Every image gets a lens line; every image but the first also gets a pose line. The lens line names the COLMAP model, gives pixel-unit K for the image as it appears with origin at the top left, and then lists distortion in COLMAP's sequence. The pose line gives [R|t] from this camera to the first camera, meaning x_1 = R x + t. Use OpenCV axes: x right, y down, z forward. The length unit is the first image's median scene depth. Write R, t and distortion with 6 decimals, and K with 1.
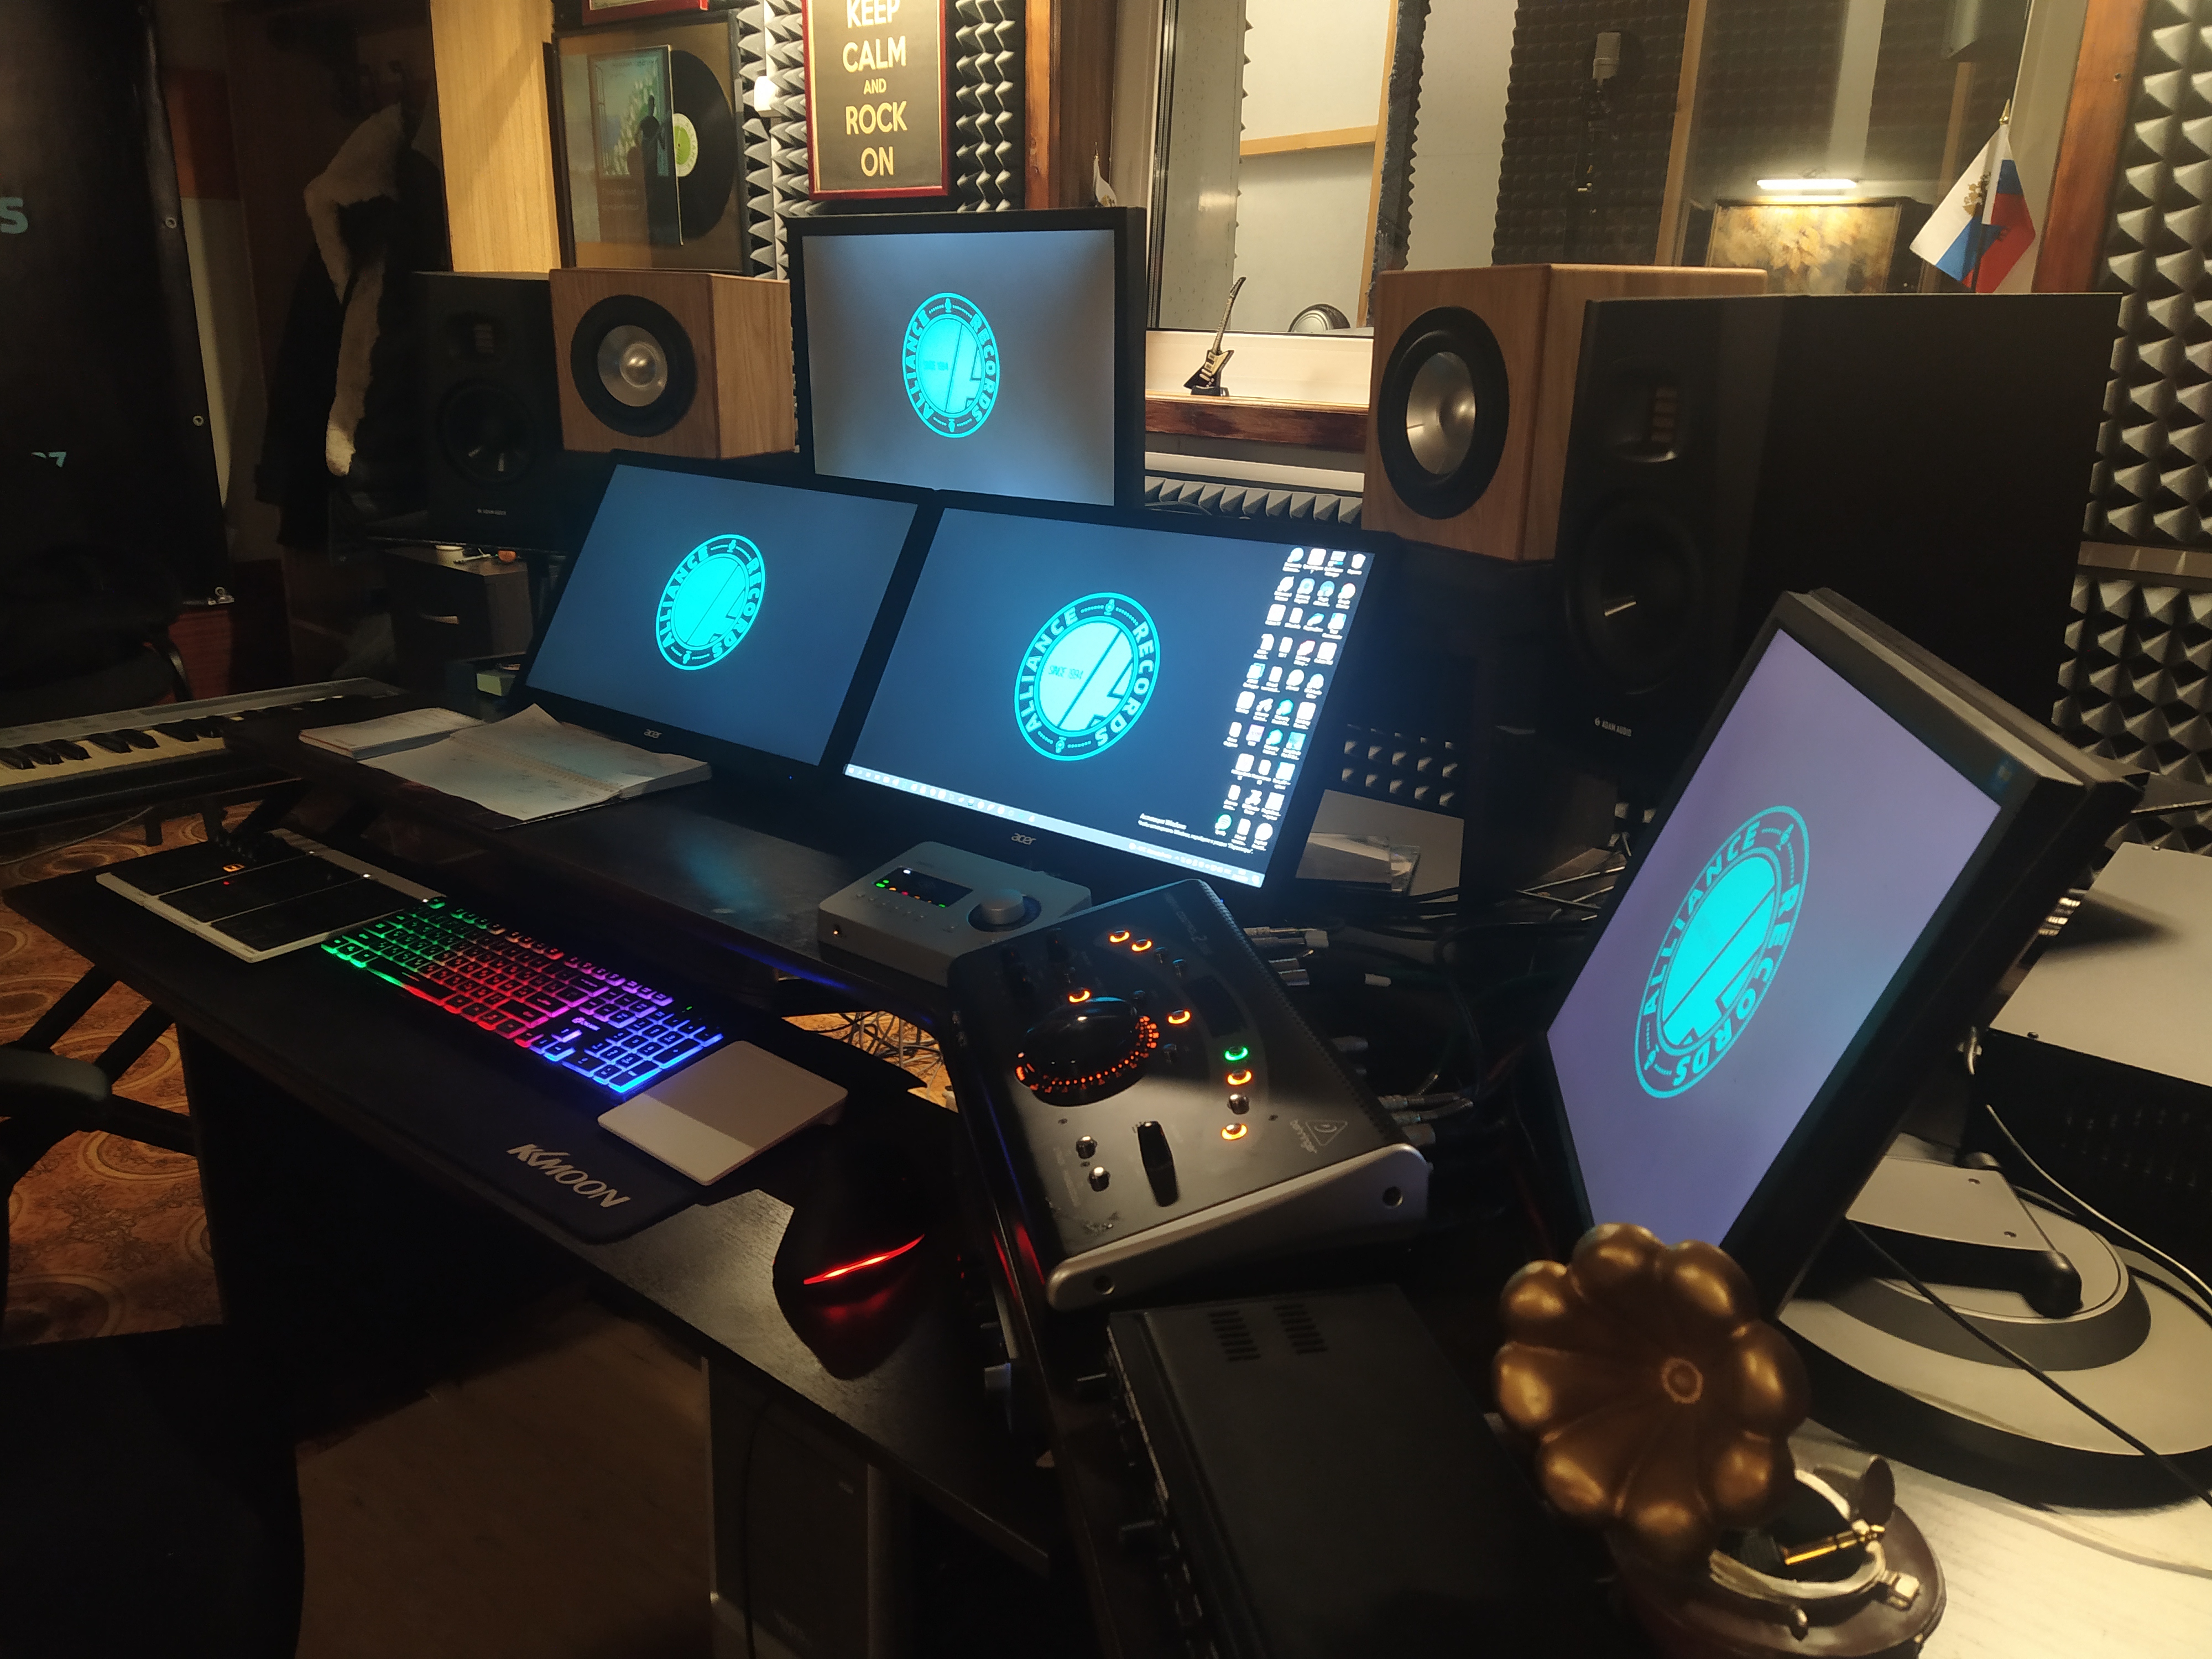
lens RADIAL K [[1627.2, 0, 1097.9], [0, 1627.2, 828.1], [0, 0, 1]] dist [0.123794, -0.172309]
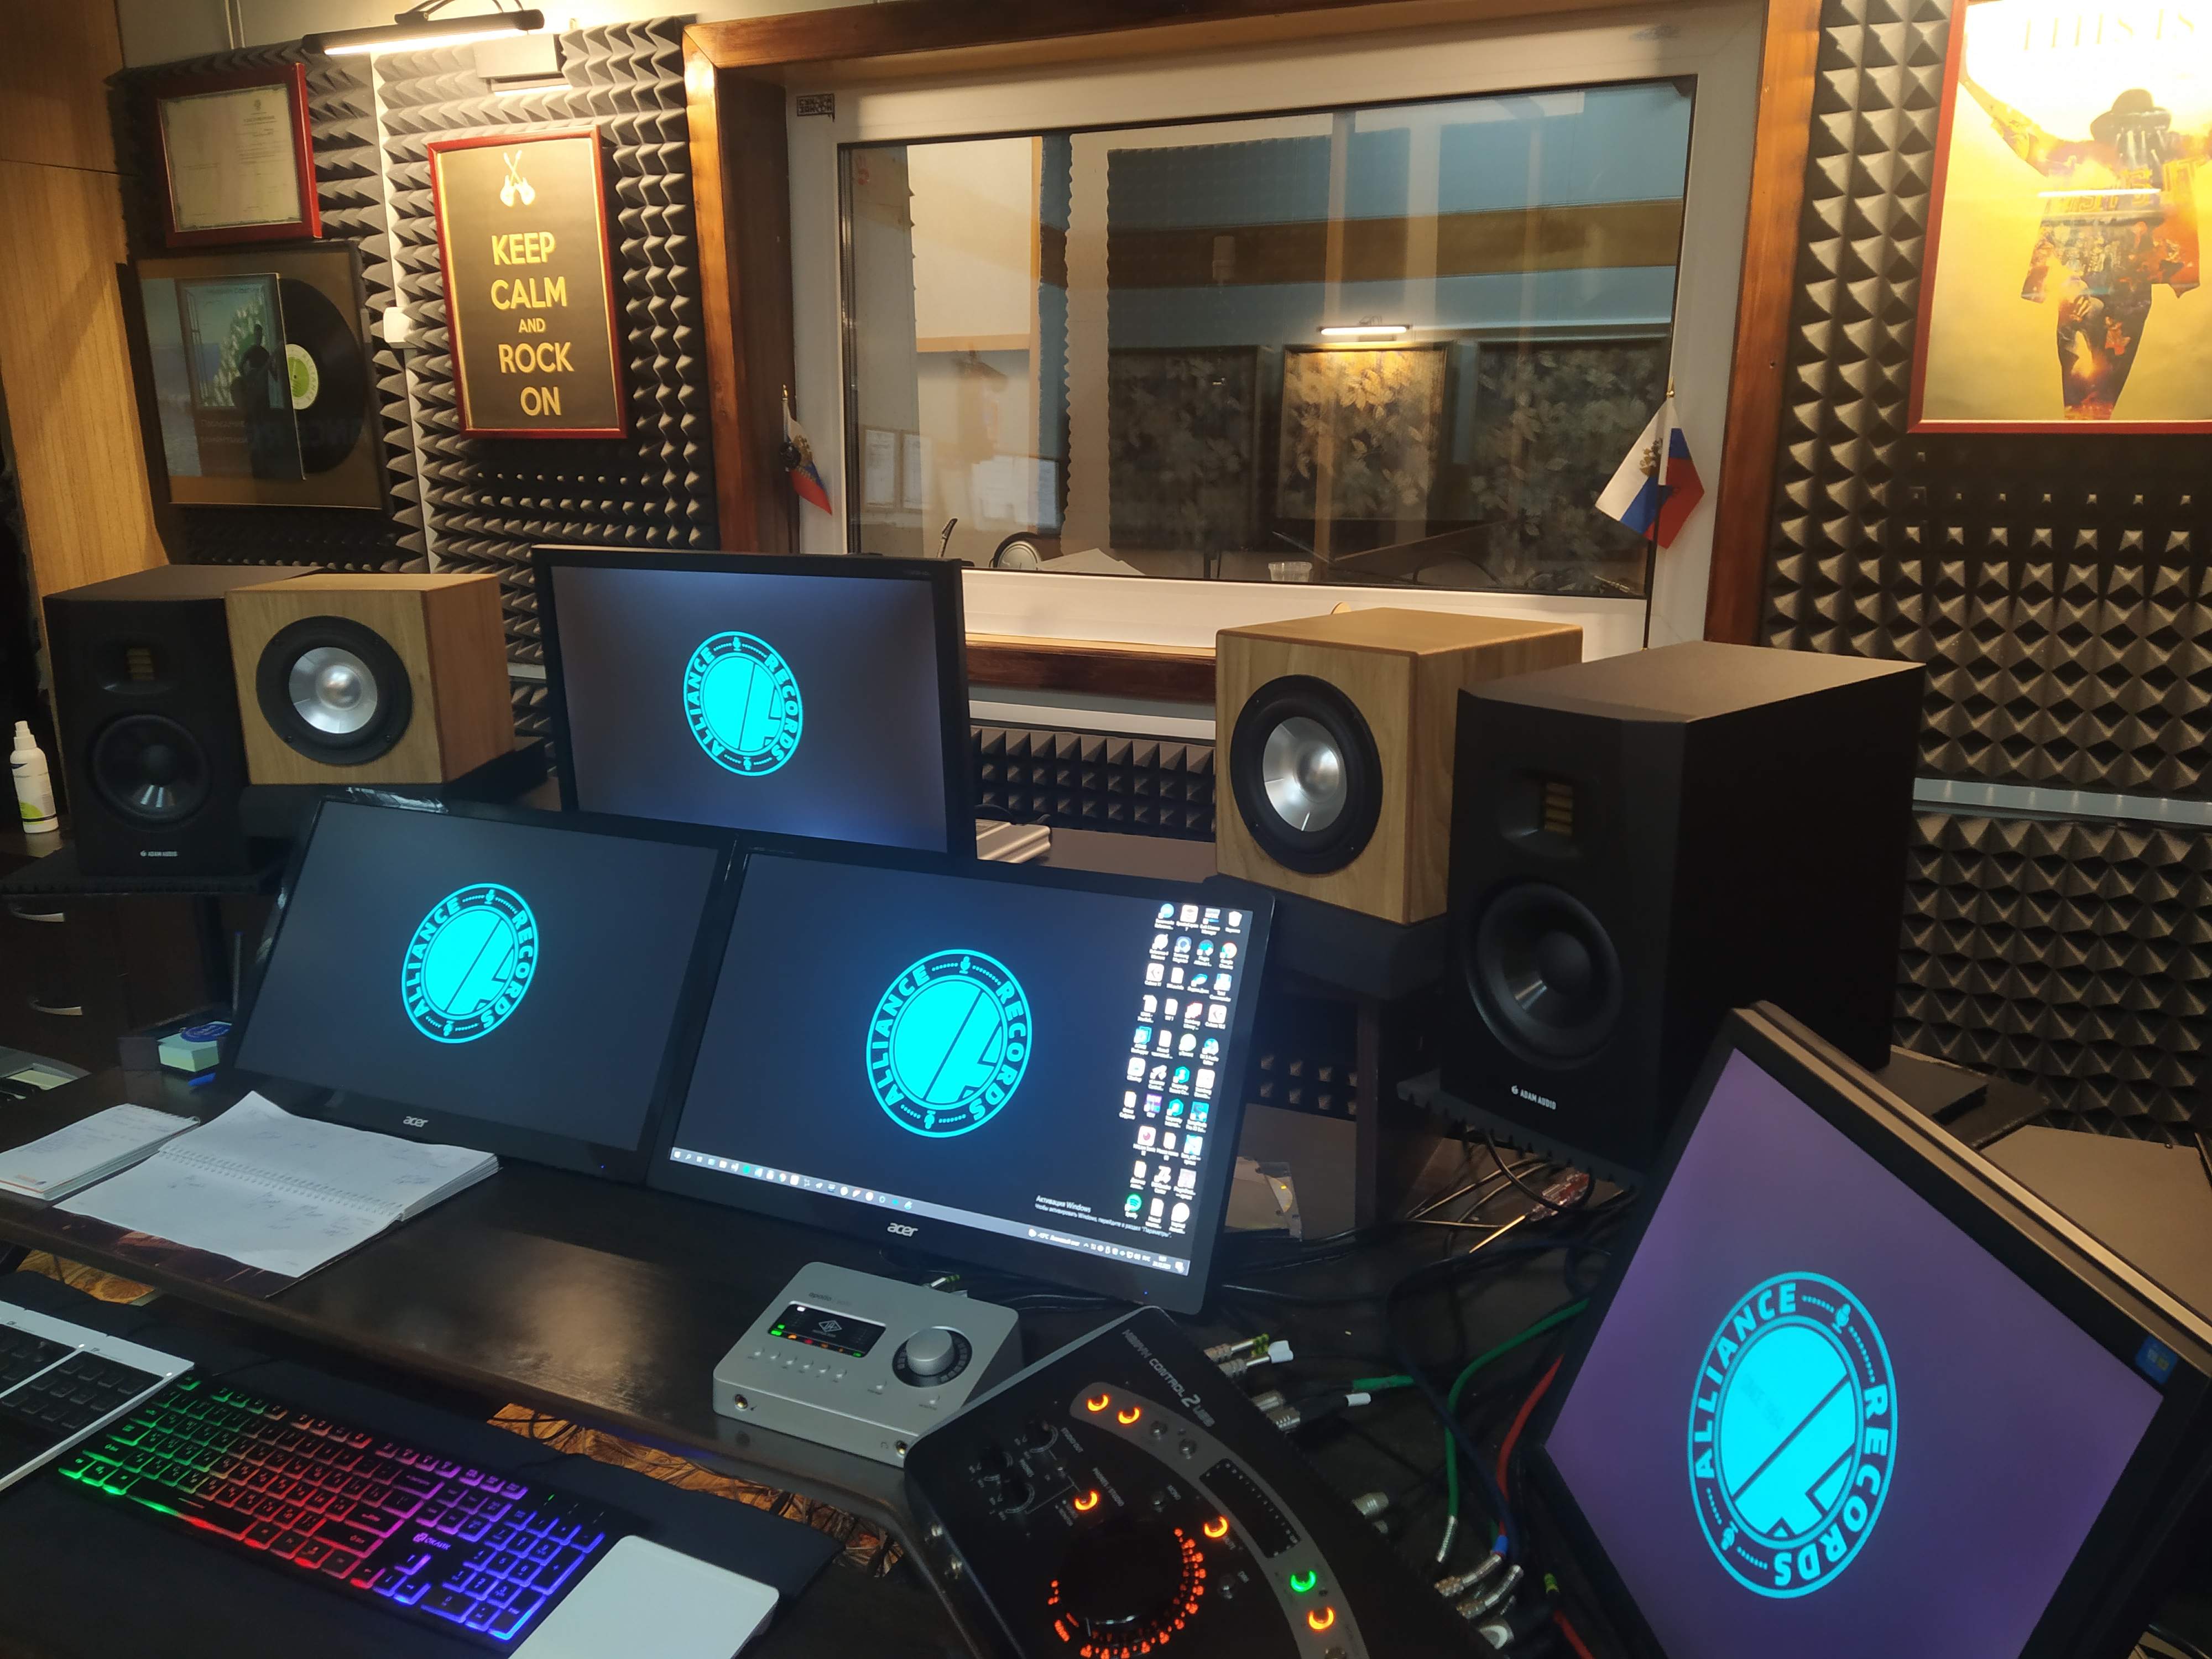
lens RADIAL K [[1627.2, 0, 1097.9], [0, 1627.2, 828.1], [0, 0, 1]] dist [0.123794, -0.172309]
pose [[0.966775, -0.093639, 0.237861, -0.128245], [0.105933, 0.993592, -0.039414, -0.158261], [-0.232646, 0.063302, 0.970499, 0.045999]]
